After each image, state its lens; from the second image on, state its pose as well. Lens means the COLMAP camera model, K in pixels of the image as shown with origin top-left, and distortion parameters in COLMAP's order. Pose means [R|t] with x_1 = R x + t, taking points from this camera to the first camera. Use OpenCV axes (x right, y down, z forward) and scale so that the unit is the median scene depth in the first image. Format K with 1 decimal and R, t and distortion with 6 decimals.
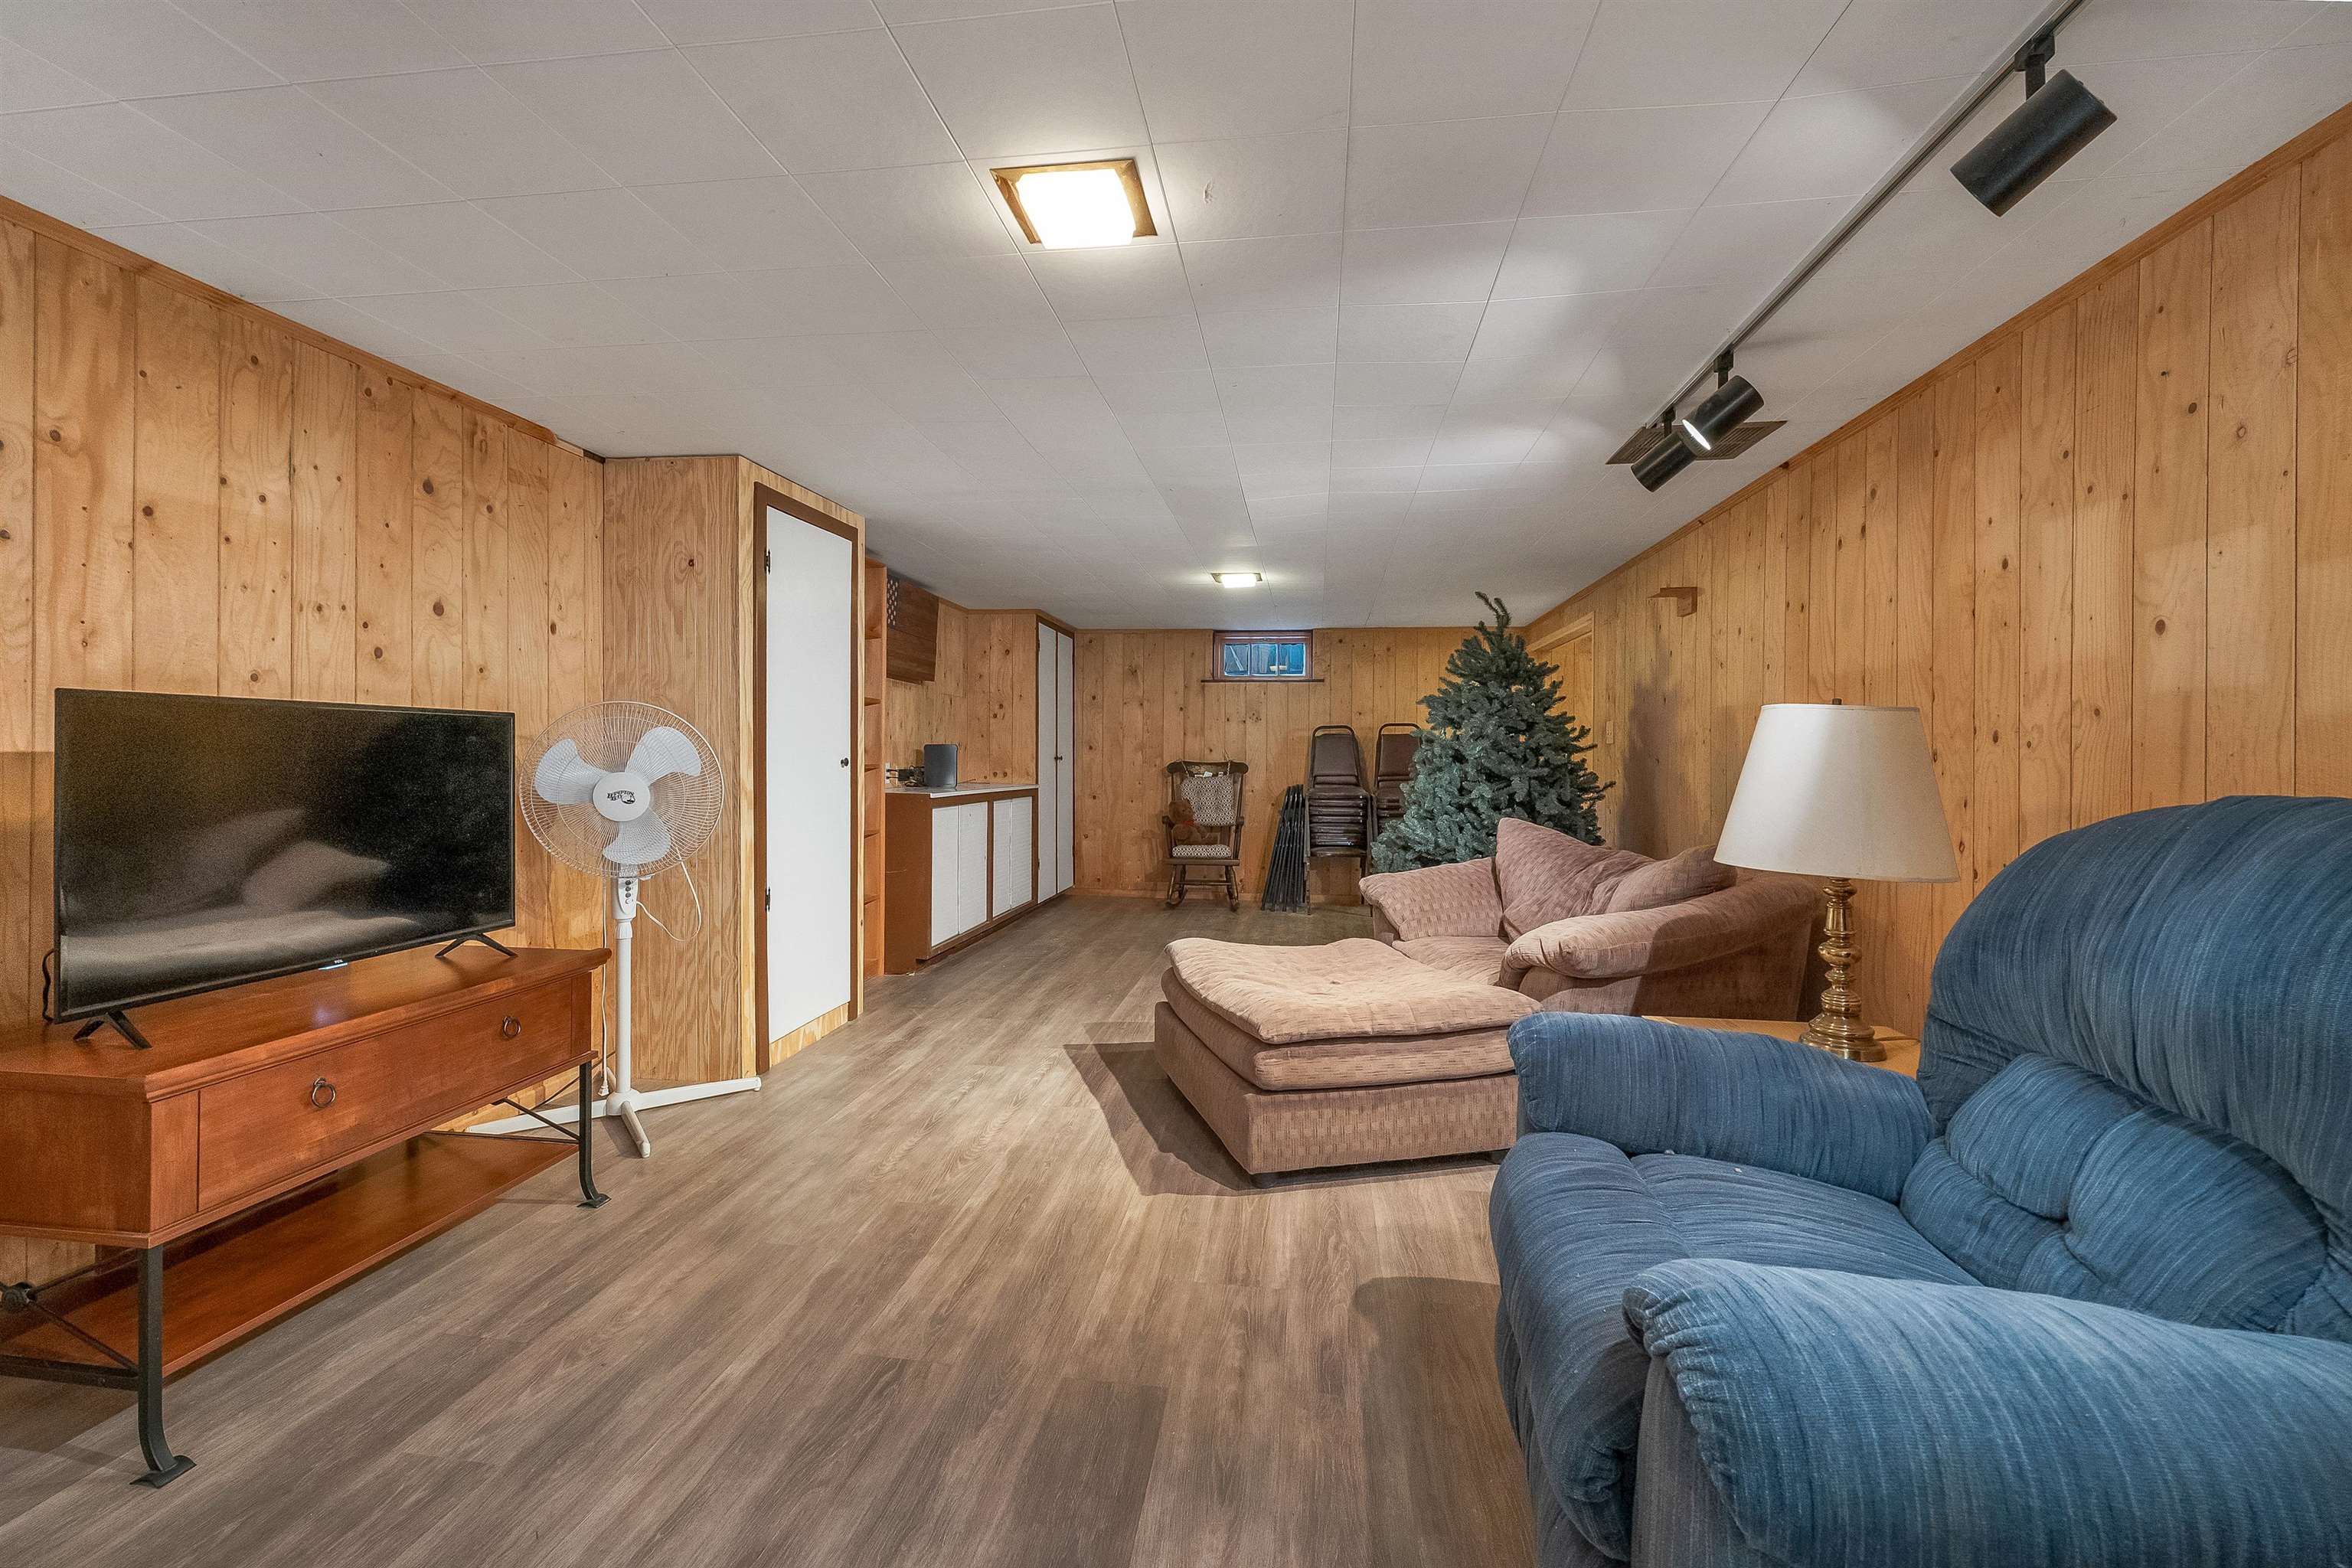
lens RADIAL K [[1005.8, 0, 1161.7], [0, 1005.8, 759.2], [0, 0, 1]] dist [-0.000922, -0.000273]
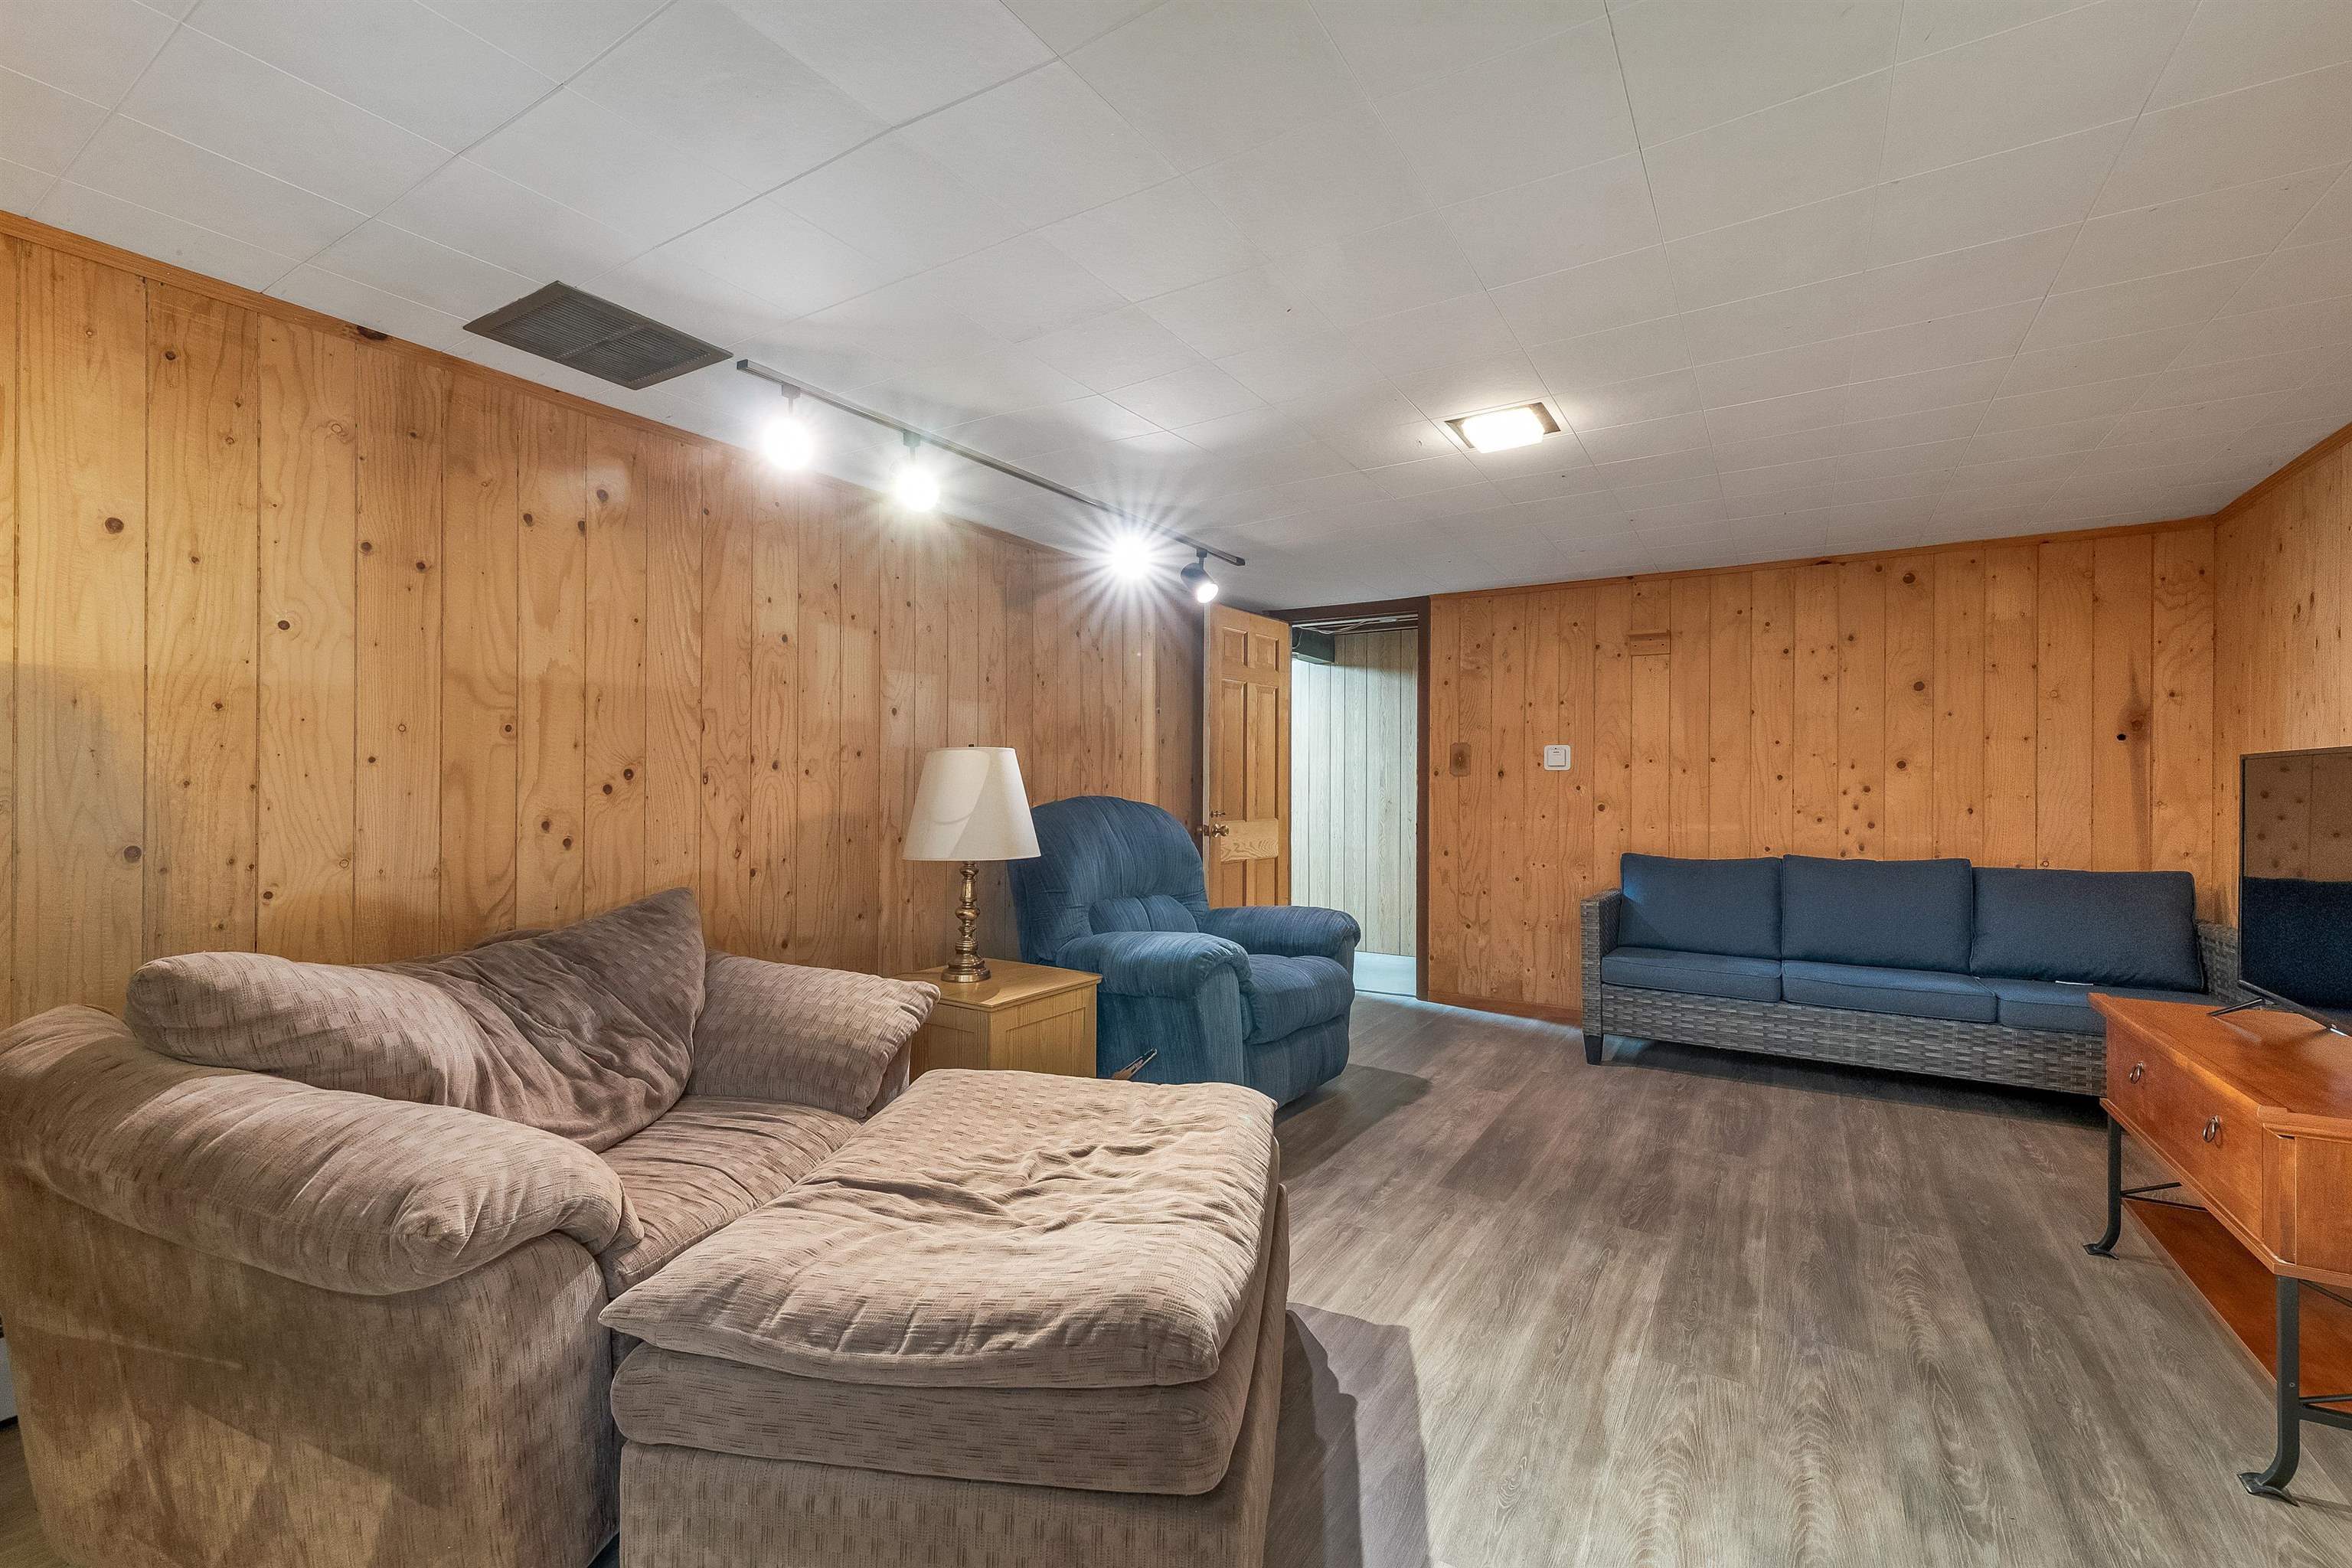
lens RADIAL K [[983.9, 0, 1179.6], [0, 983.9, 781.2], [0, 0, 1]] dist [0.000581, -0.000056]
pose [[-0.919517, -0.012937, 0.392838, -0.138889], [-0.012874, 0.999913, 0.002795, -0.009414], [-0.392840, -0.002488, -0.919604, 1.607478]]
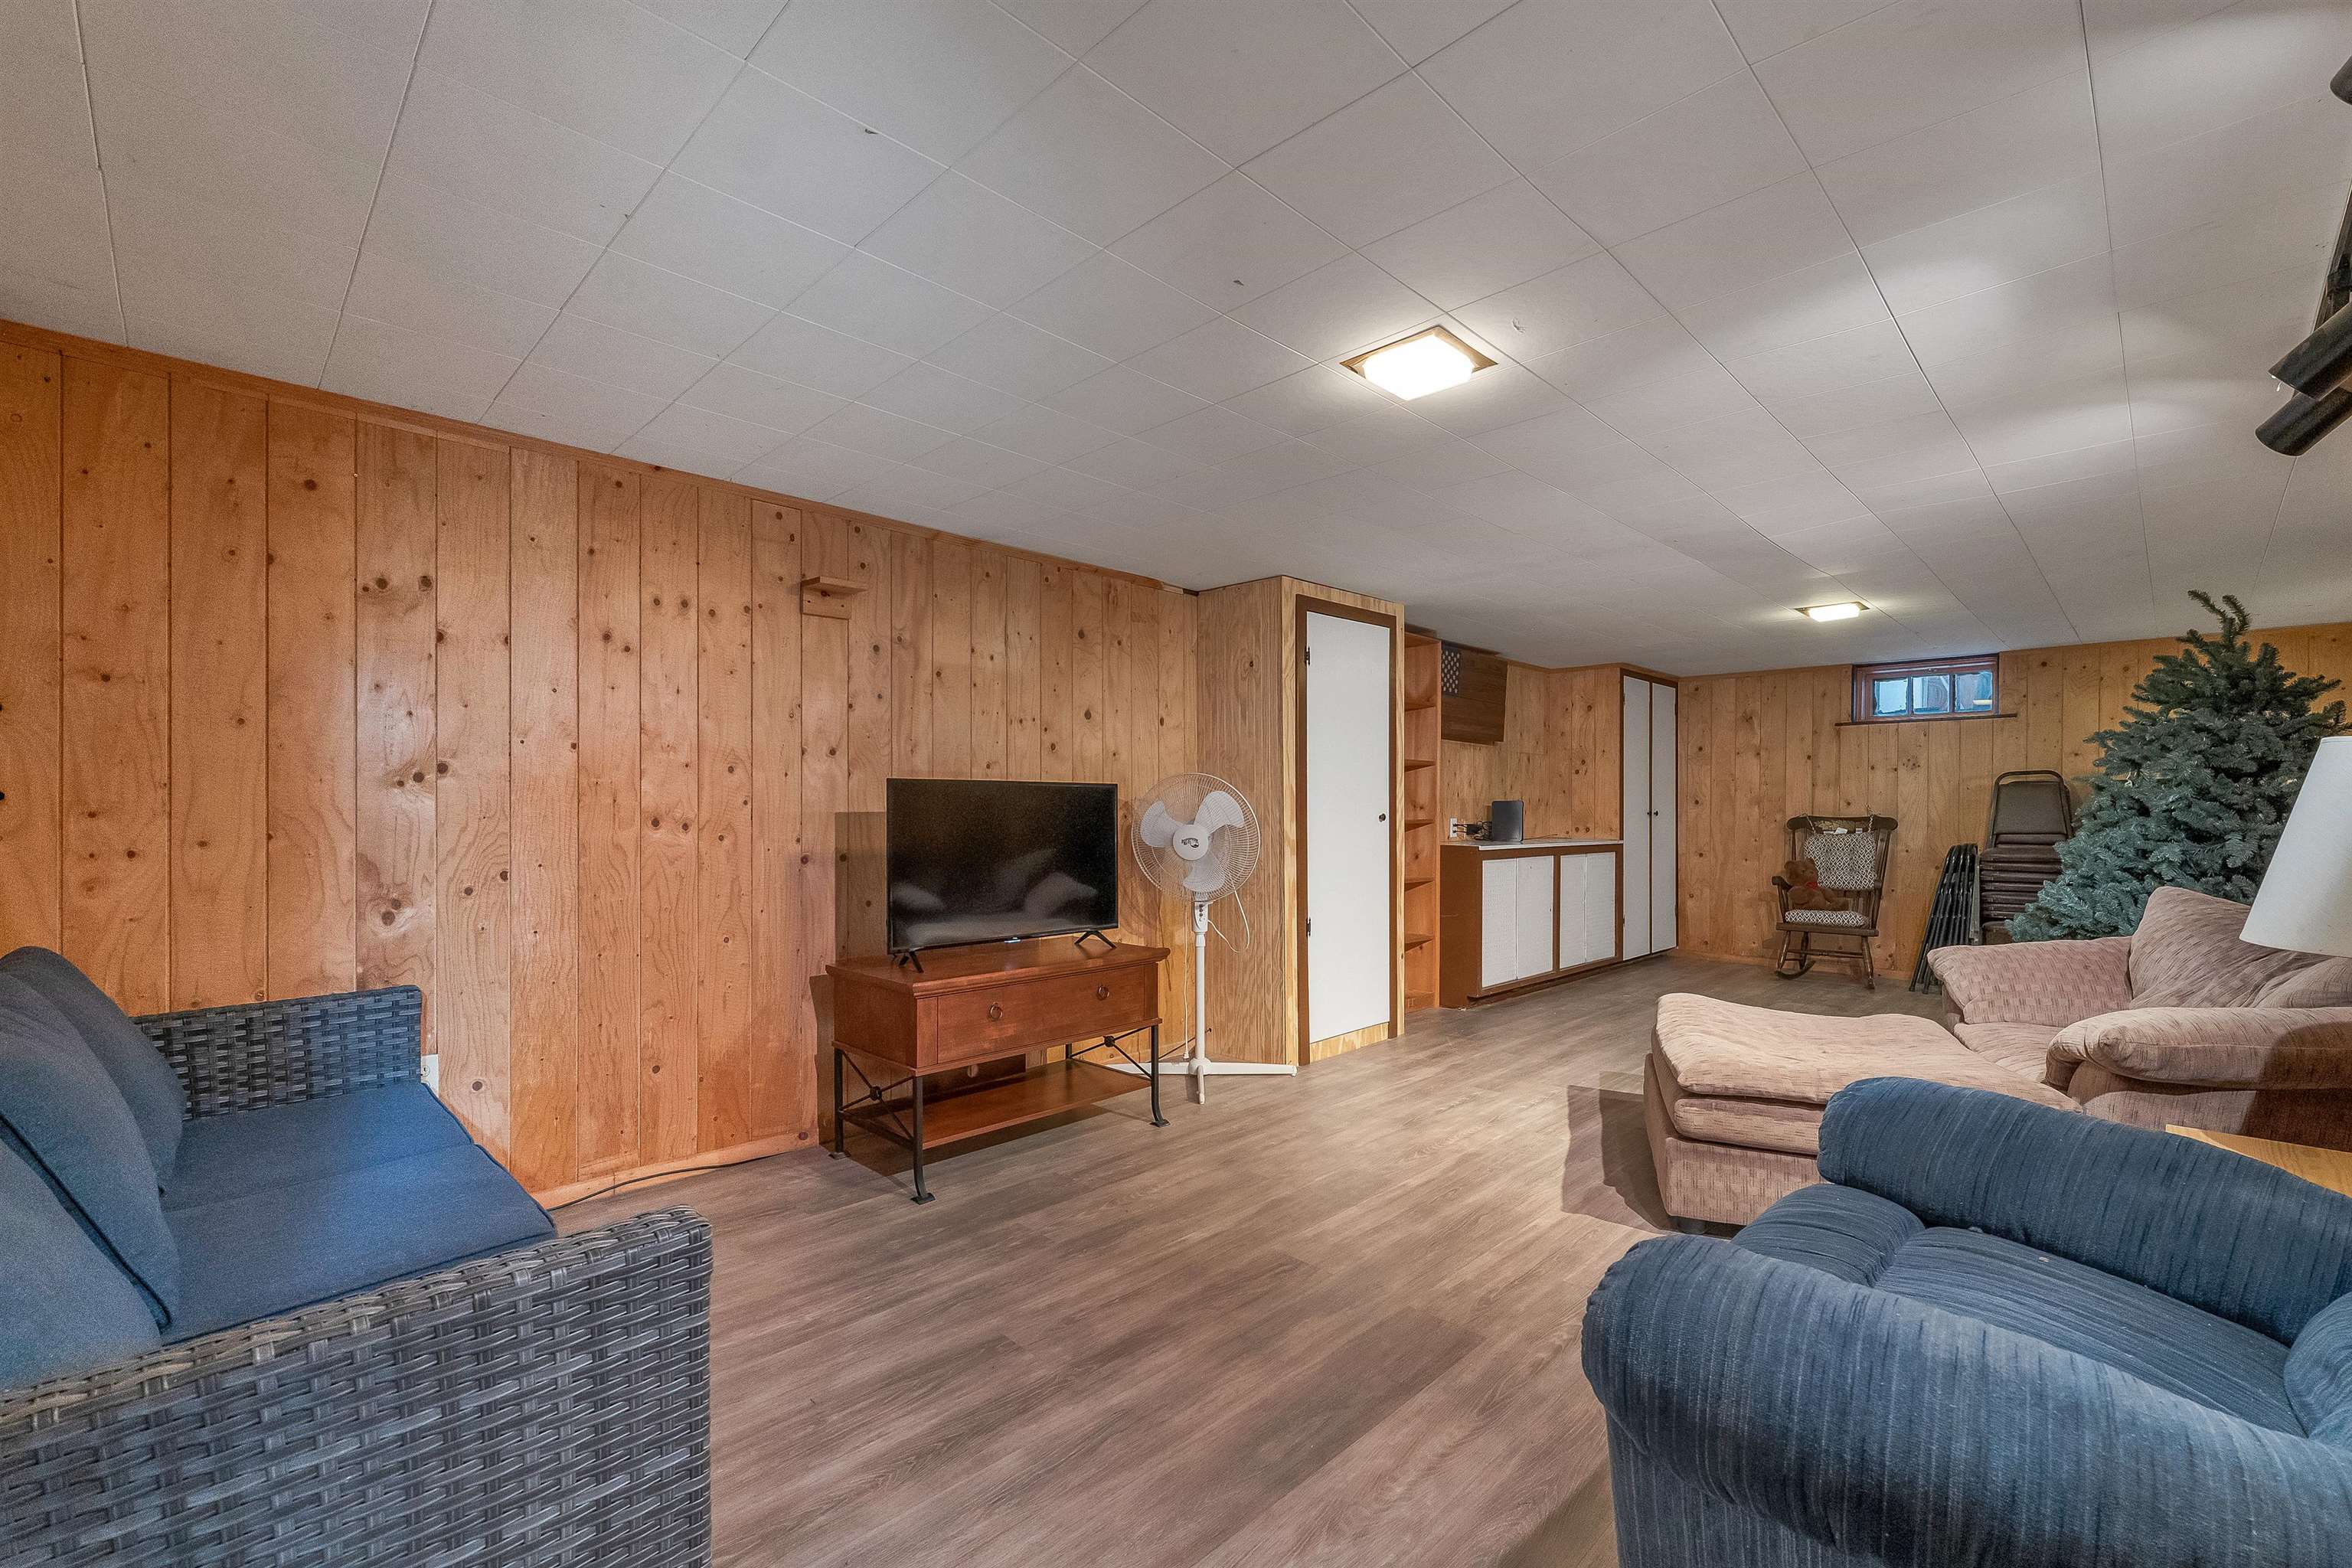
lens RADIAL K [[988.6, 0, 1177.3], [0, 988.6, 822.7], [0, 0, 1]] dist [0.001358, -0.000155]
pose [[0.802948, 0.000641, -0.596048, 0.254901], [0.003388, 0.999978, 0.005639, 0.002710], [0.596039, -0.006547, 0.802929, -0.099155]]
